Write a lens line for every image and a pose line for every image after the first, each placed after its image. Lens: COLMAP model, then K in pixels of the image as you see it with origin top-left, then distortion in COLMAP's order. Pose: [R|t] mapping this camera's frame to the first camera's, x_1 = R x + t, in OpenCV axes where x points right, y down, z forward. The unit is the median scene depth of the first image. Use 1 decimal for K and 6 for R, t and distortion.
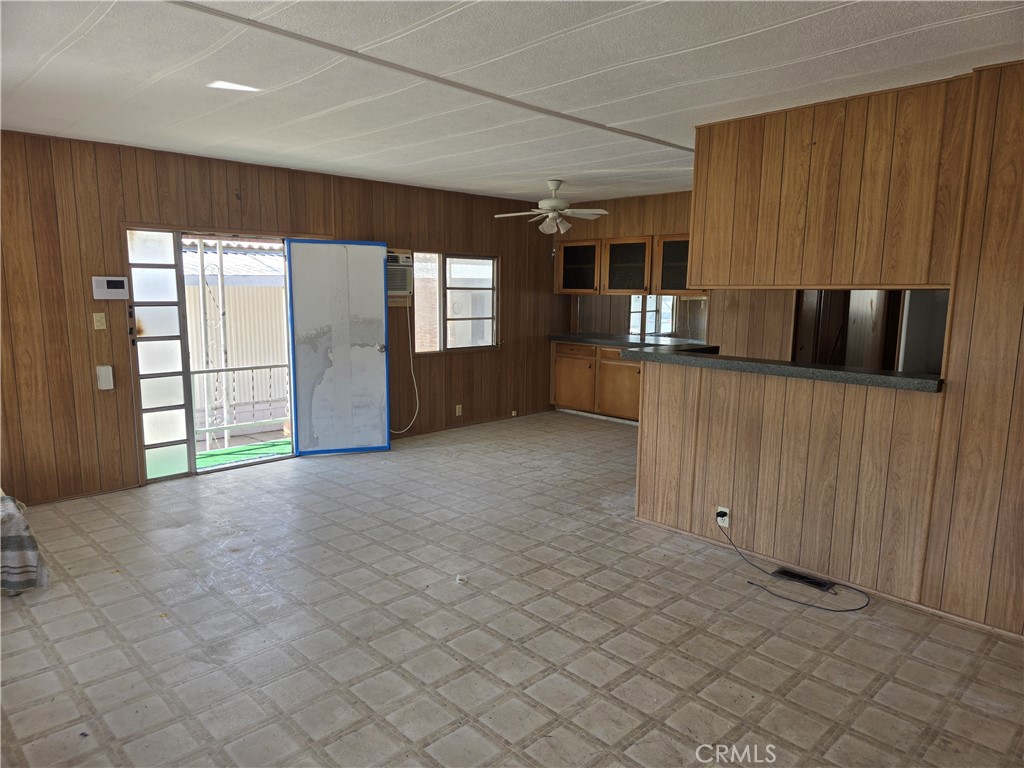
lens RADIAL K [[694.7, 0, 506.7], [0, 694.7, 390.0], [0, 0, 1]] dist [0.101056, -0.104109]
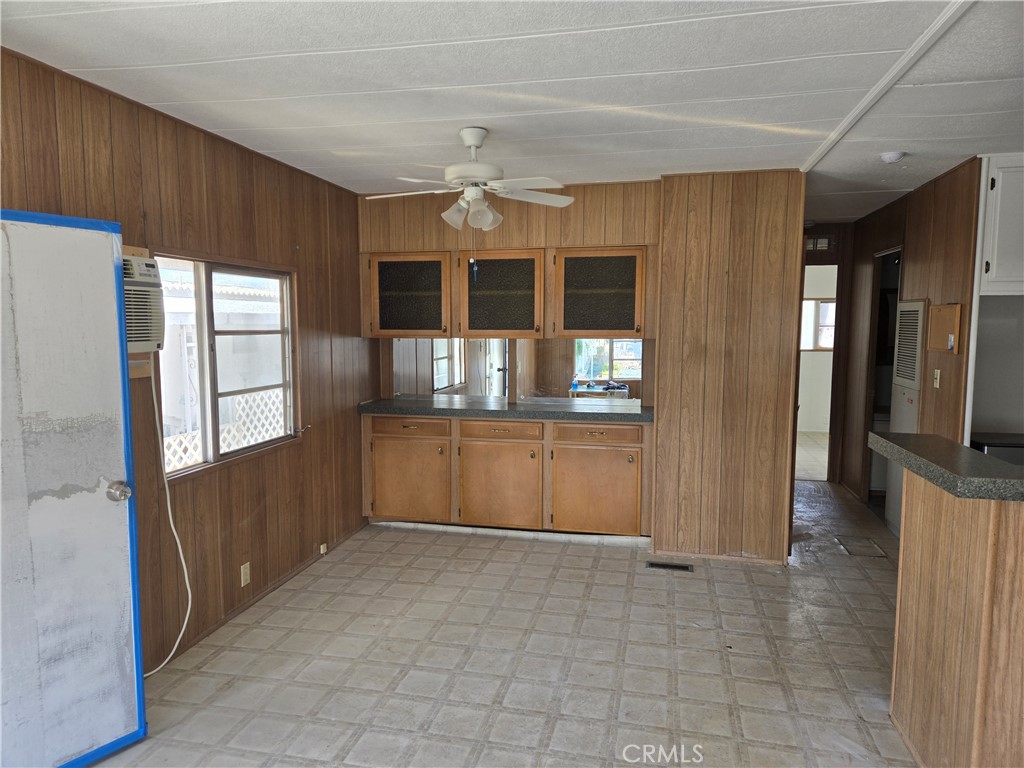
lens RADIAL K [[694.7, 0, 506.7], [0, 694.7, 390.0], [0, 0, 1]] dist [0.101056, -0.104109]
pose [[0.843477, -0.063107, 0.533446, -0.183363], [0.089525, 0.995701, -0.023762, -0.078199], [-0.529653, 0.067799, 0.845500, 0.490427]]
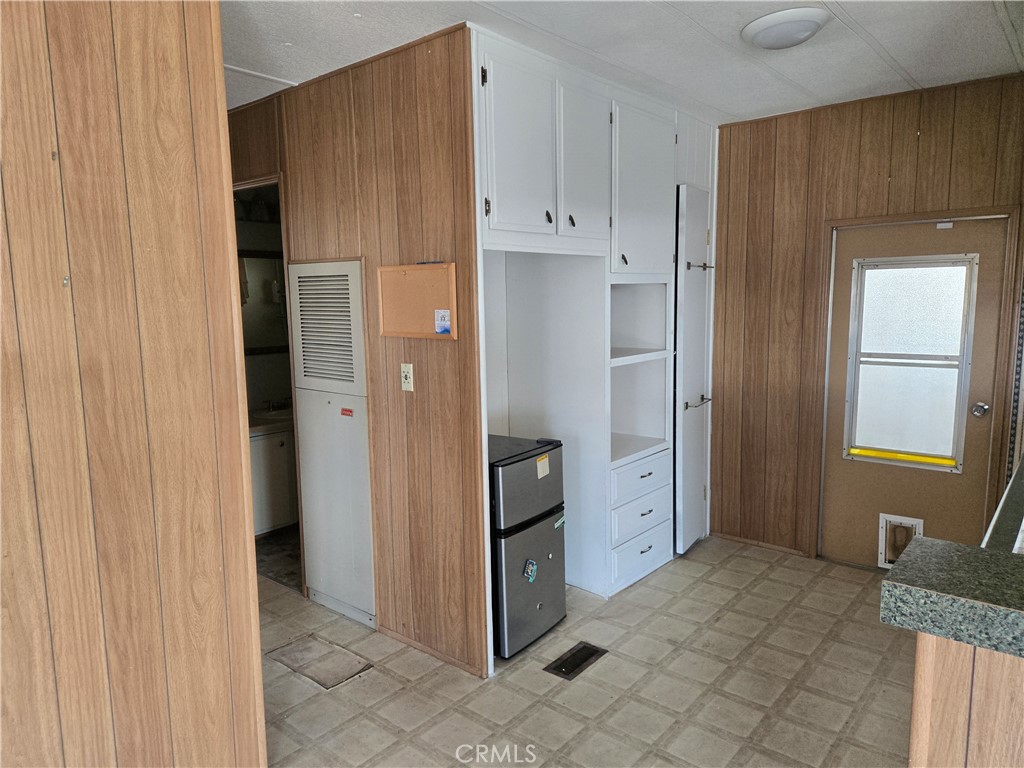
lens RADIAL K [[680.7, 0, 508.3], [0, 680.7, 389.2], [0, 0, 1]] dist [0.081285, -0.080336]
pose [[-0.091315, -0.145325, 0.985161, 0.068893], [0.167916, 0.972882, 0.159077, -0.115600], [-0.981563, 0.179950, -0.064436, 0.785364]]
